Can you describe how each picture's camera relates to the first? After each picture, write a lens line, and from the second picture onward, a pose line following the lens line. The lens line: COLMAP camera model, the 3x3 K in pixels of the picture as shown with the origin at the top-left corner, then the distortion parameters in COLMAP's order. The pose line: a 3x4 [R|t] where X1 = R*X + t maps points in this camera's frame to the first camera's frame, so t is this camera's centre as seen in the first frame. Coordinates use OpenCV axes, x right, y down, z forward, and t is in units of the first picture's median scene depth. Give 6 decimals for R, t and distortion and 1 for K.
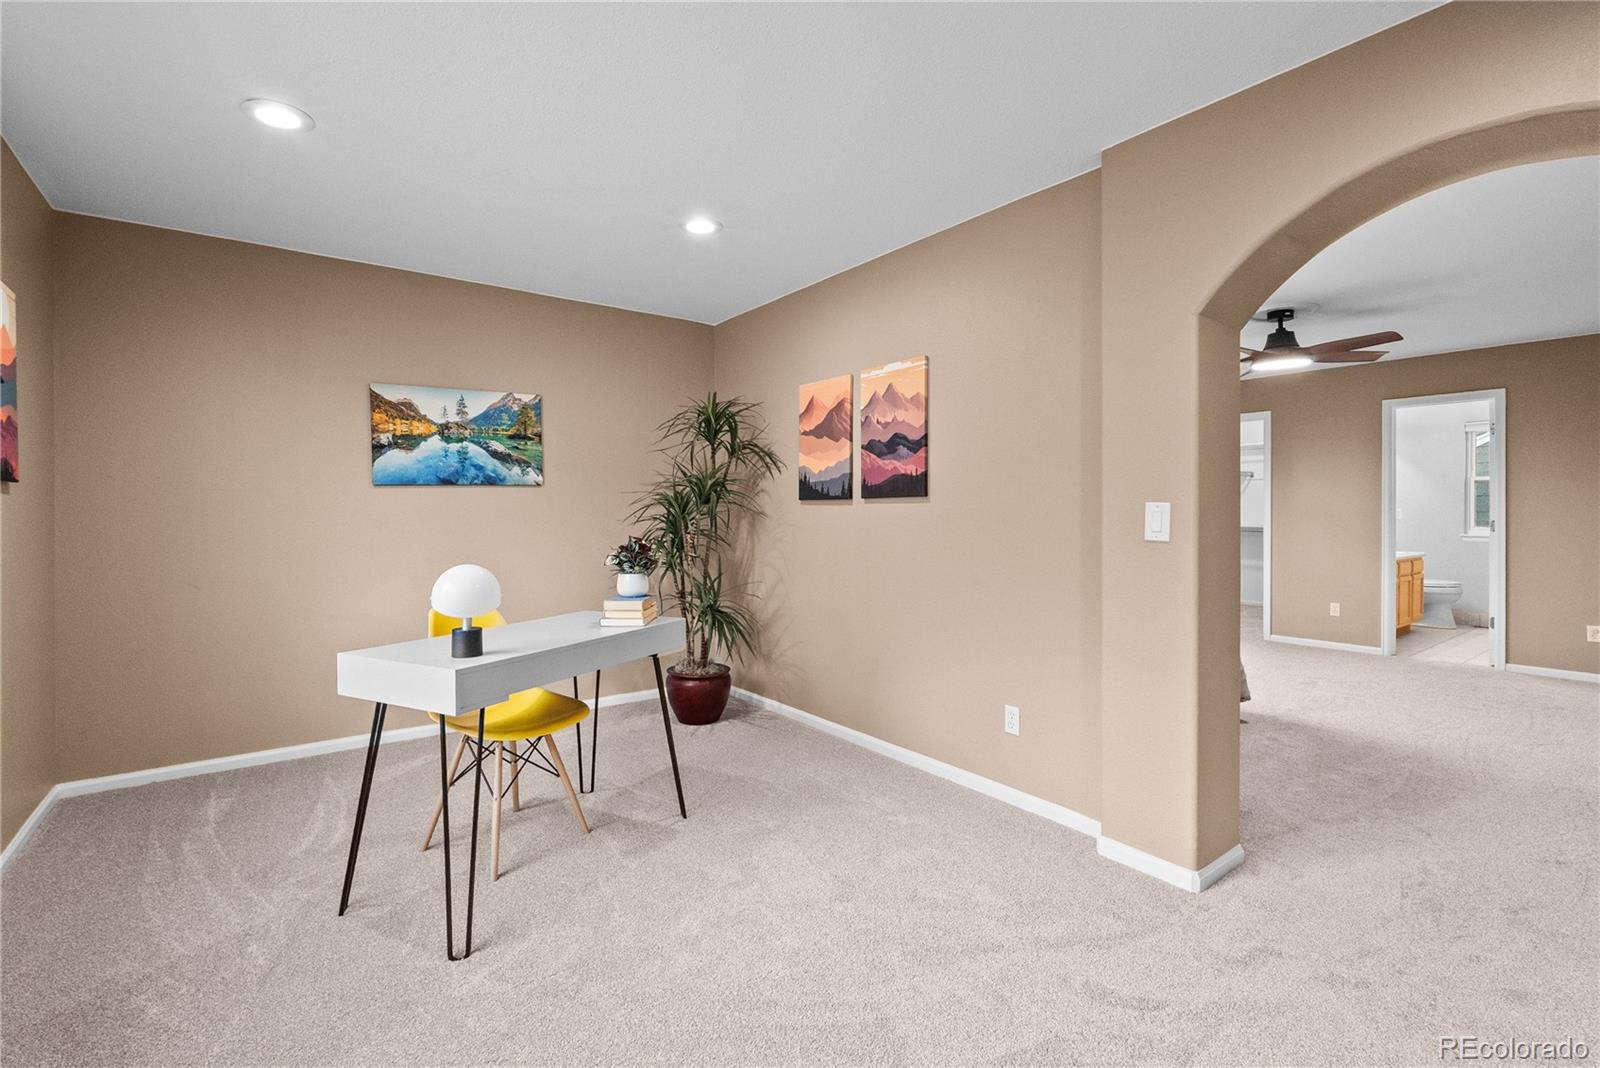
lens RADIAL K [[716.9, 0, 803.5], [0, 716.9, 518.3], [0, 0, 1]] dist [-0.007534, 0.002959]
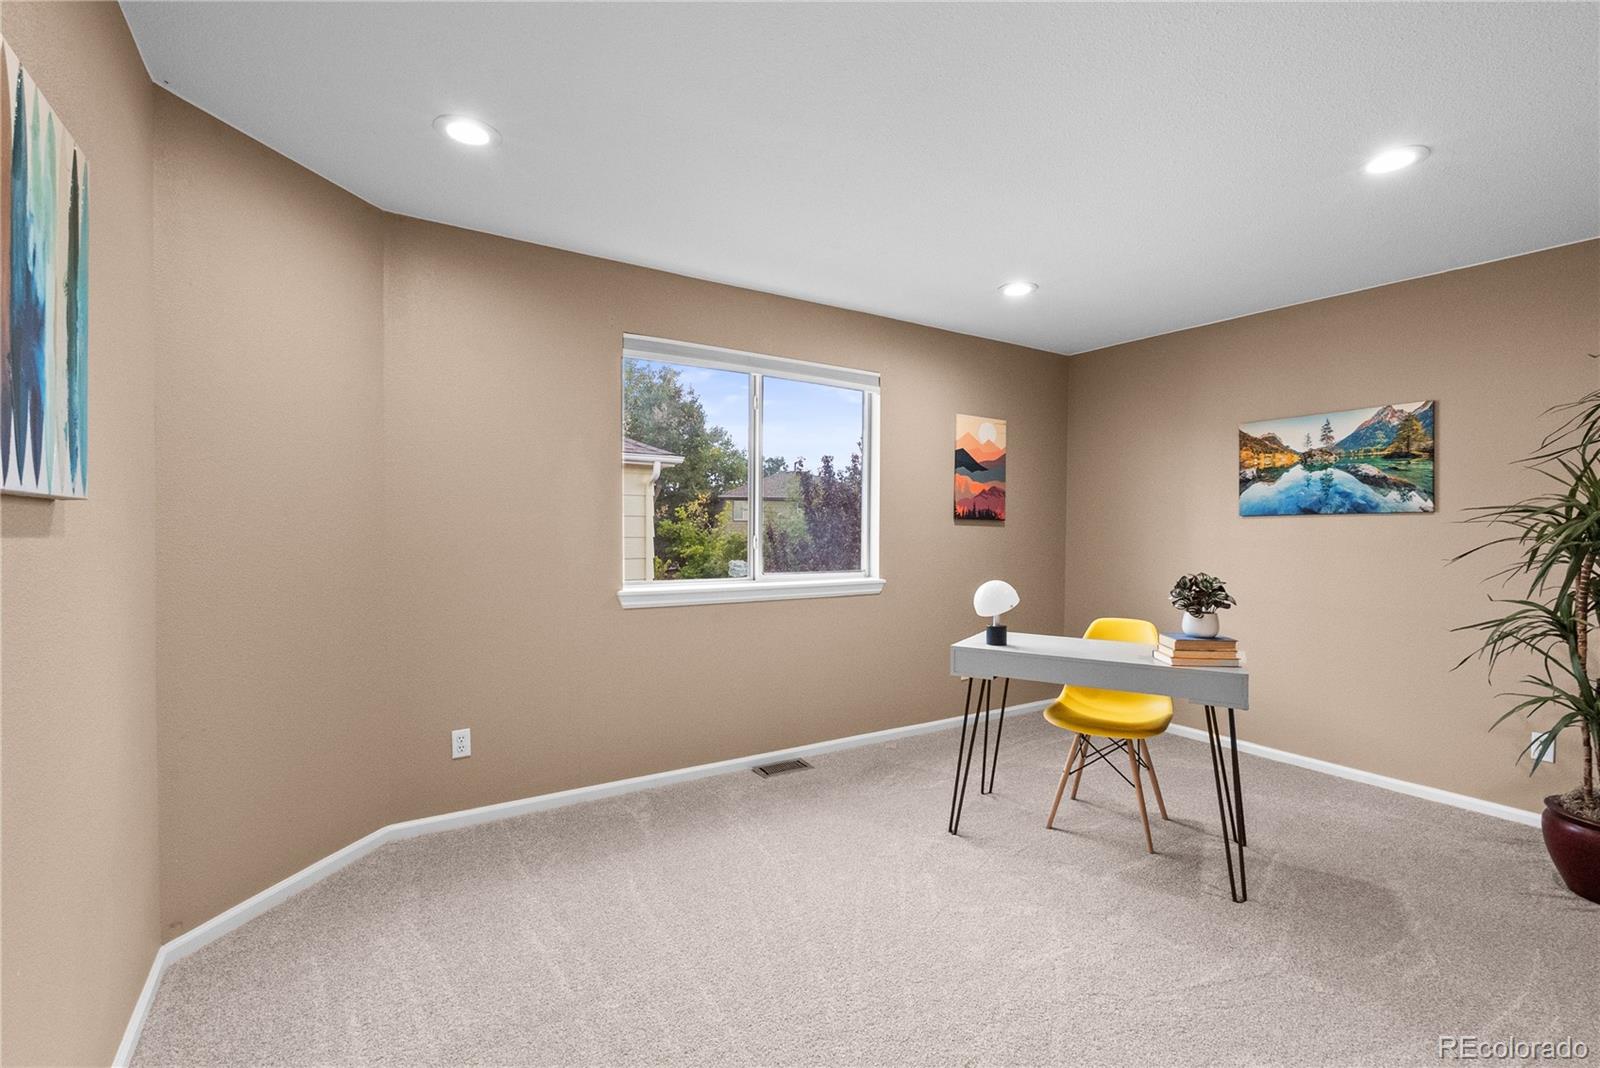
lens RADIAL K [[716.9, 0, 802.7], [0, 716.9, 534.6], [0, 0, 1]] dist [-0.007534, 0.002959]
pose [[-0.058027, 0.016697, -0.998175, 0.512302], [-0.019323, 0.999654, 0.017845, -0.022952], [0.998128, 0.020323, -0.057684, 0.364328]]
